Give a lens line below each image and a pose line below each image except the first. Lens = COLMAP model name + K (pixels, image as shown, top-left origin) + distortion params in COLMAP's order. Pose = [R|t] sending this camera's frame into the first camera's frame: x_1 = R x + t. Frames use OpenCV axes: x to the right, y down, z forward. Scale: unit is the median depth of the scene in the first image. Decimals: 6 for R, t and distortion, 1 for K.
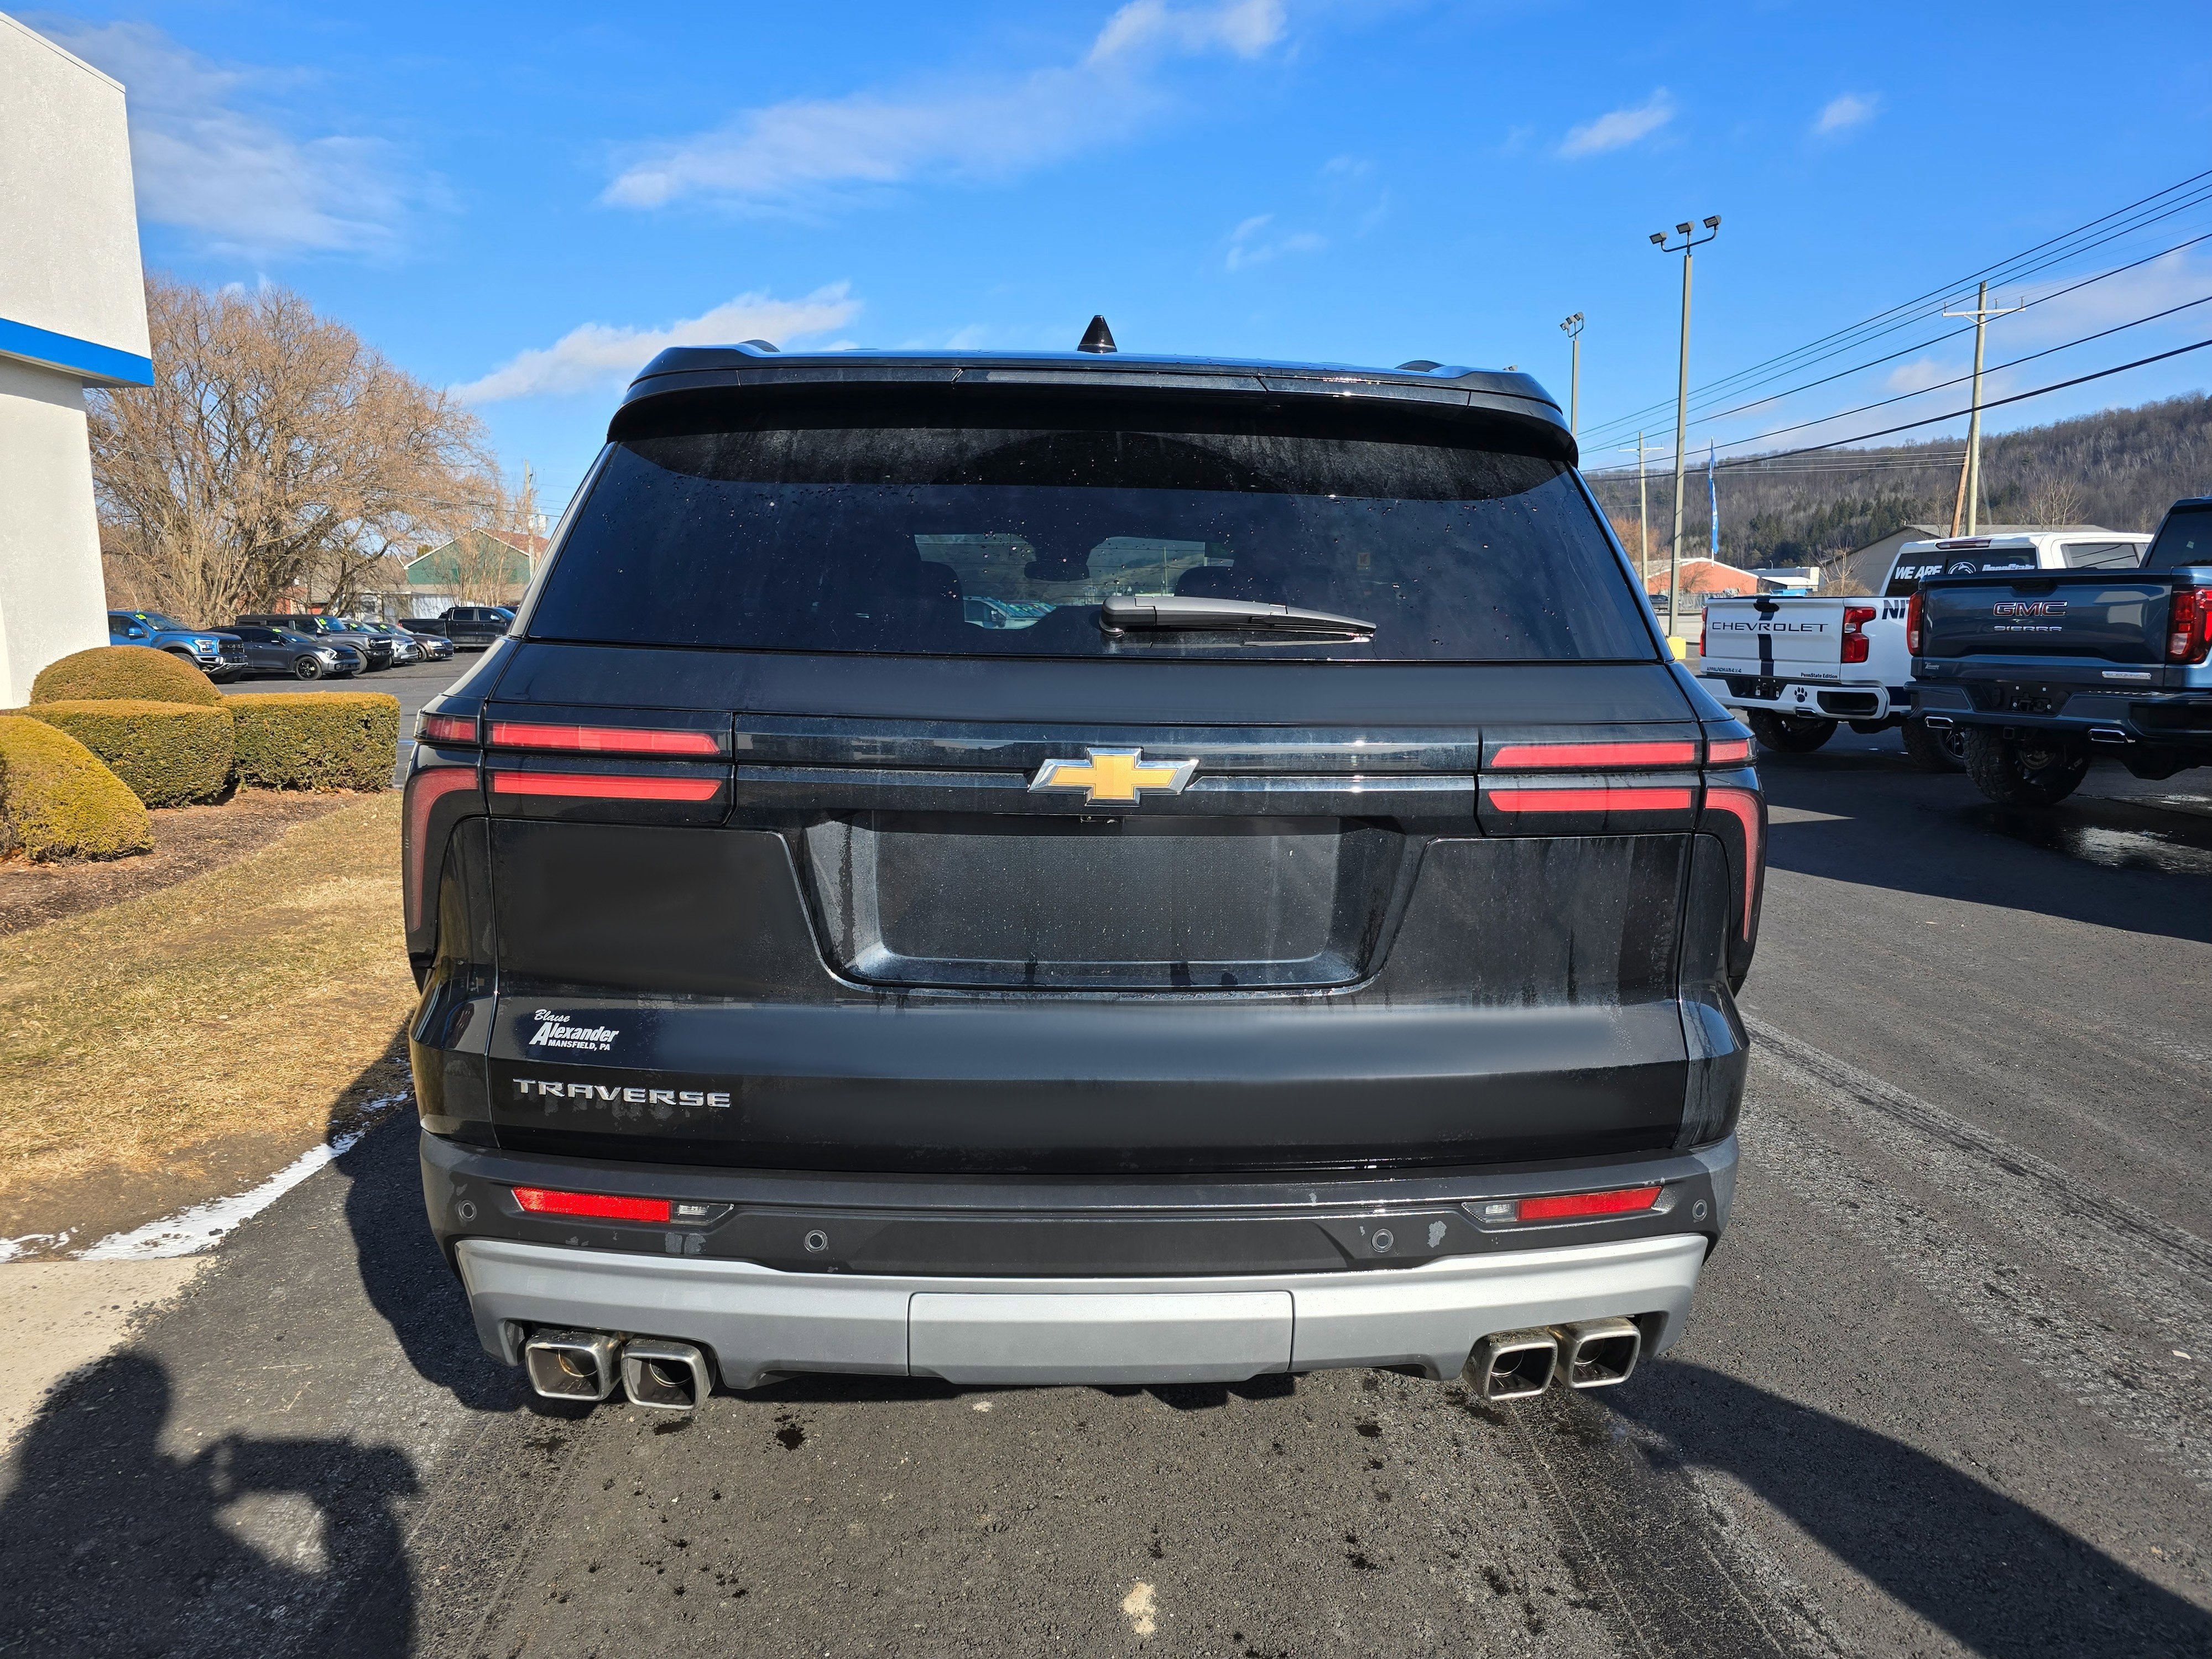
lens RADIAL K [[1508.8, 0, 1113.8], [0, 1508.8, 810.7], [0, 0, 1]] dist [0.034244, -0.018008]
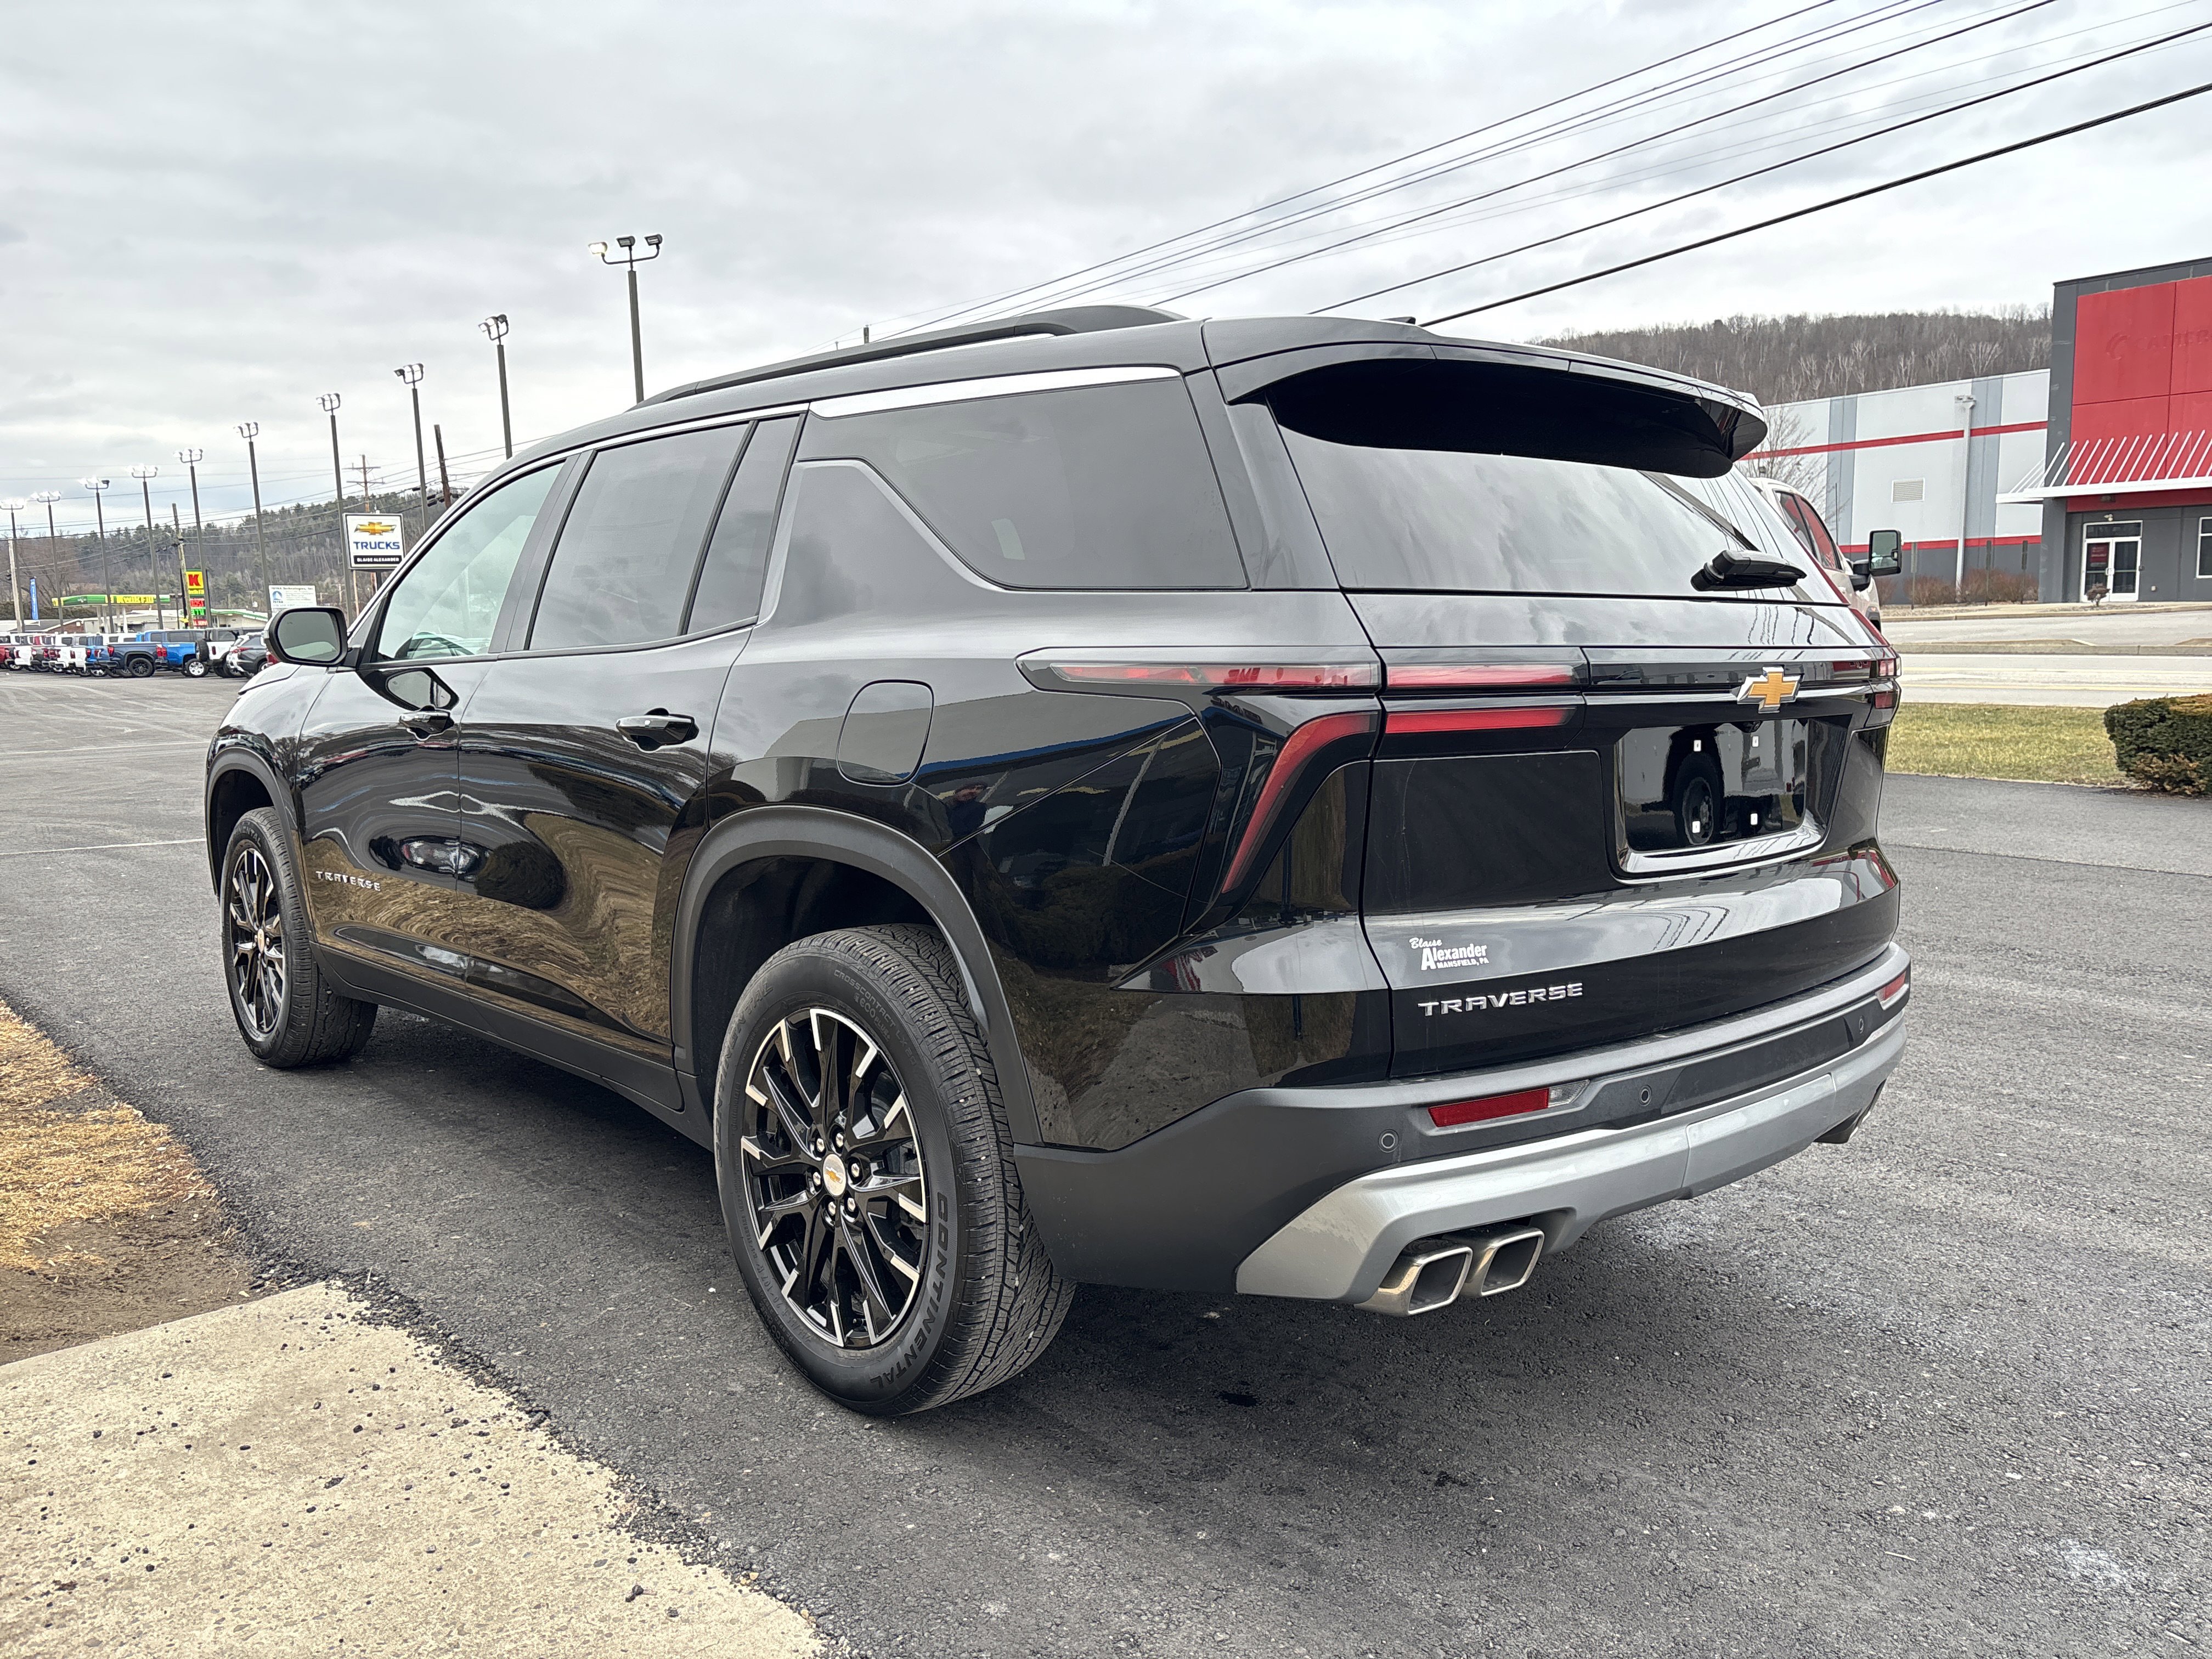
lens RADIAL K [[1672.3, 0, 1102.8], [0, 1672.3, 846.2], [0, 0, 1]] dist [0.041281, -0.041945]
pose [[0.784414, -0.094630, 0.612977, -0.320550], [0.103767, 0.994386, 0.020723, 0.005308], [-0.611496, 0.047351, 0.789829, 0.053291]]
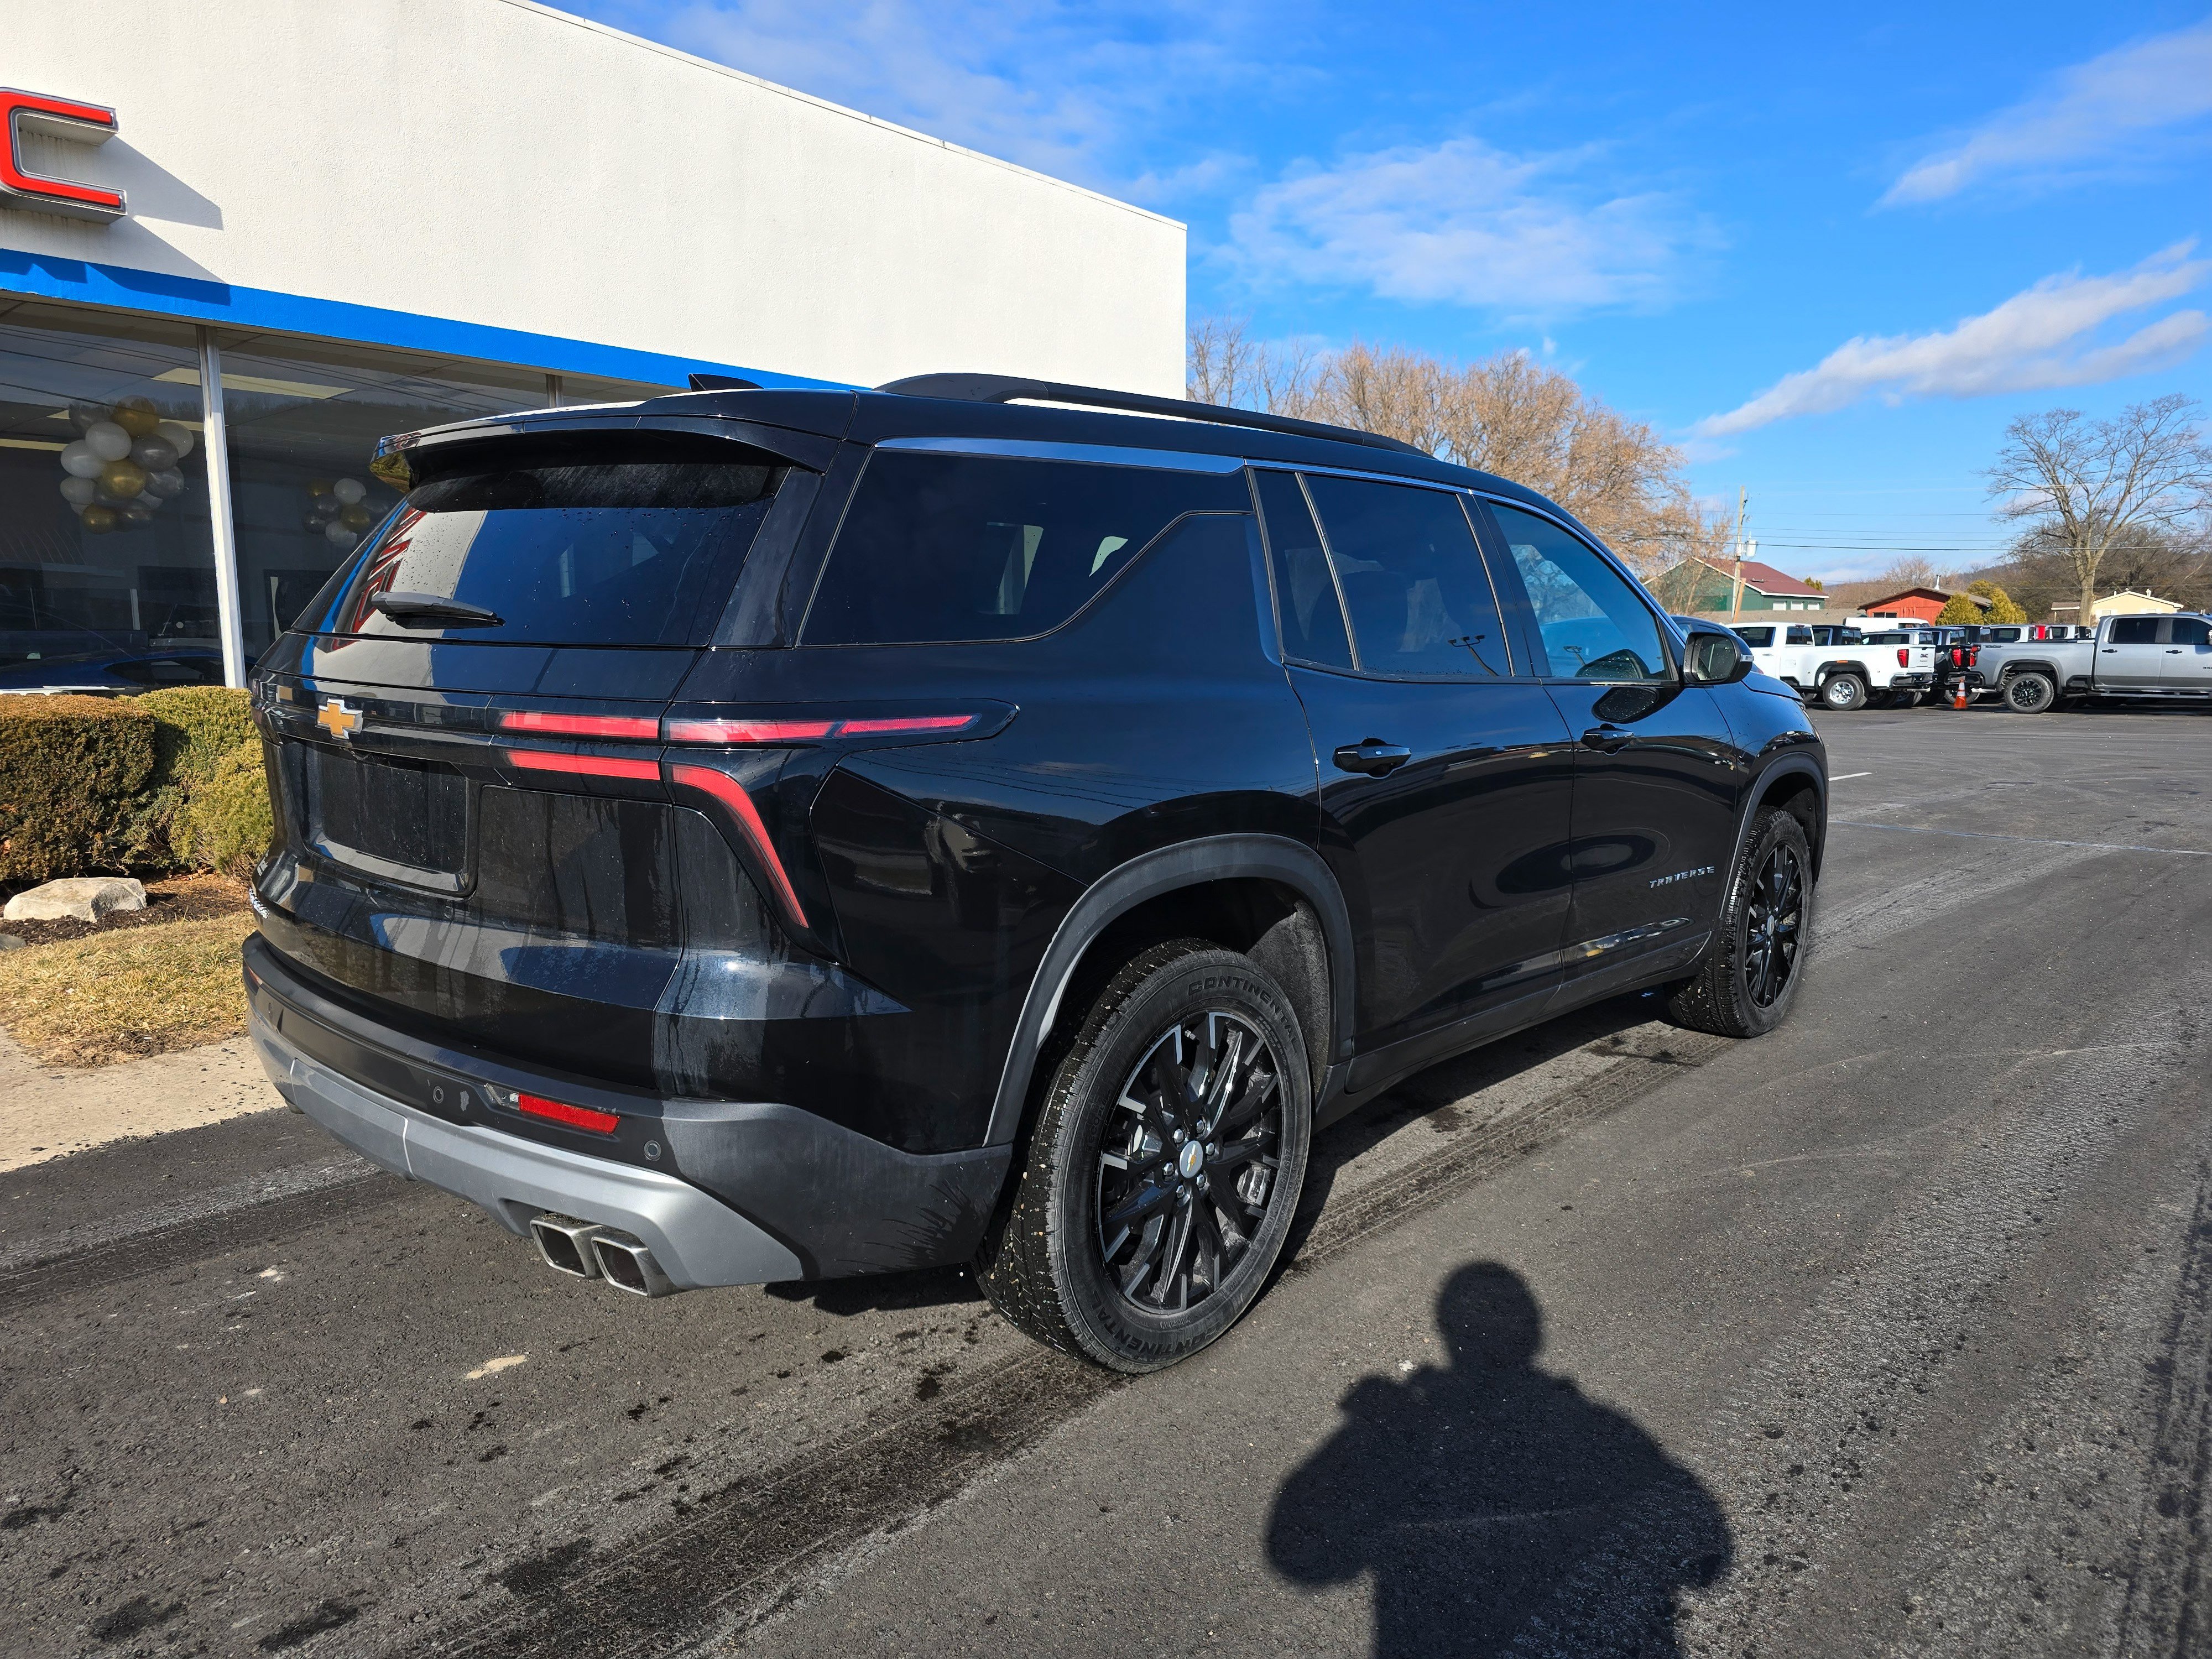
lens RADIAL K [[1508.8, 0, 1109.7], [0, 1508.8, 820.5], [0, 0, 1]] dist [0.034244, -0.018008]
pose [[0.694178, 0.087486, -0.714467, 0.367940], [-0.096379, 0.994945, 0.028188, -0.009164], [0.713322, 0.049293, 0.699101, 0.125342]]
